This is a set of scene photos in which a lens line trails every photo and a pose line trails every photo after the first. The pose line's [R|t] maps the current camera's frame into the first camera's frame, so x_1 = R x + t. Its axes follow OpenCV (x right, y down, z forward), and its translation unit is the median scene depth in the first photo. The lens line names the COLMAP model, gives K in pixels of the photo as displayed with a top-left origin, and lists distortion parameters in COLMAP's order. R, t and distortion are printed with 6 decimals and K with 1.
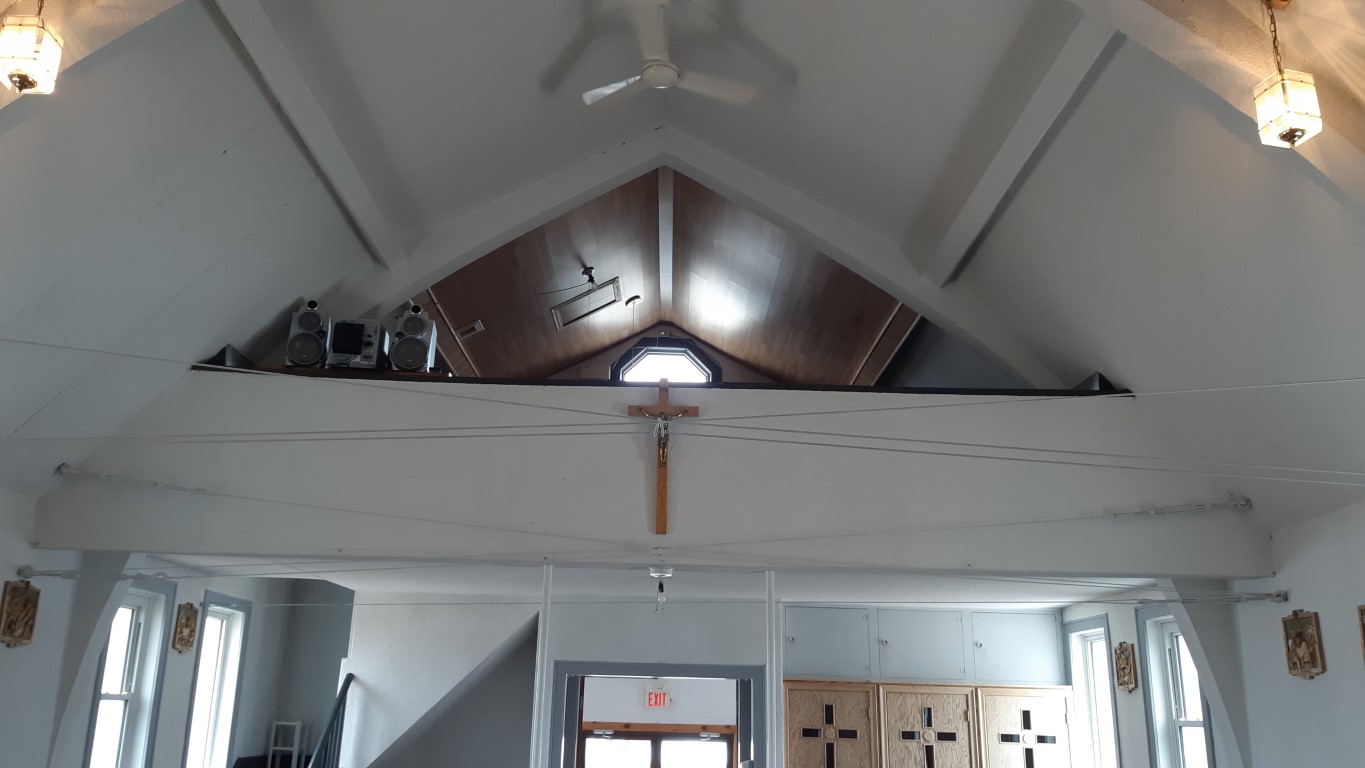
lens RADIAL K [[1061.0, 0, 666.7], [0, 1061.0, 385.2], [0, 0, 1]] dist [0.066298, -0.123933]
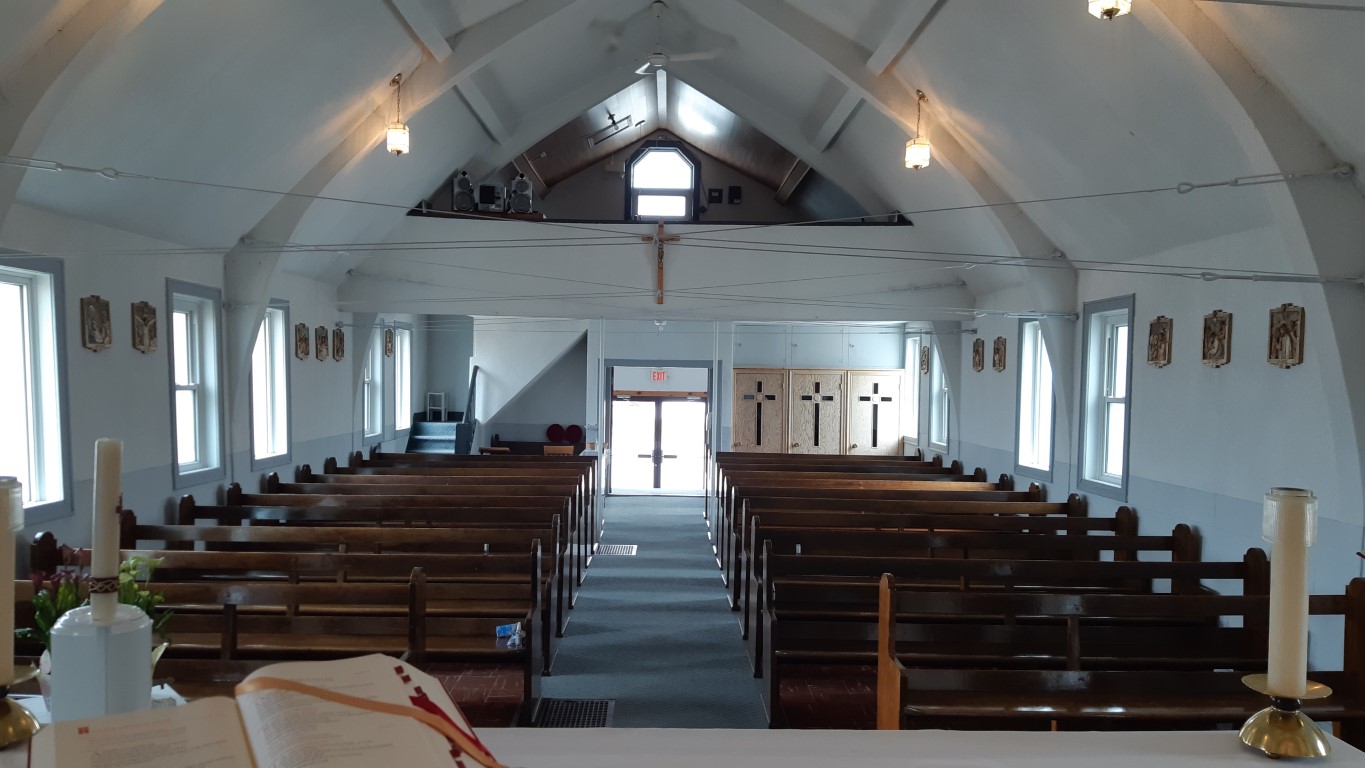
lens RADIAL K [[1061.0, 0, 680.2], [0, 1061.0, 383.4], [0, 0, 1]] dist [0.066298, -0.123933]
pose [[0.999907, -0.007743, 0.011242, 0.005719], [0.003997, 0.953536, 0.301254, -0.207370], [-0.013052, -0.301181, 0.953478, -0.611470]]
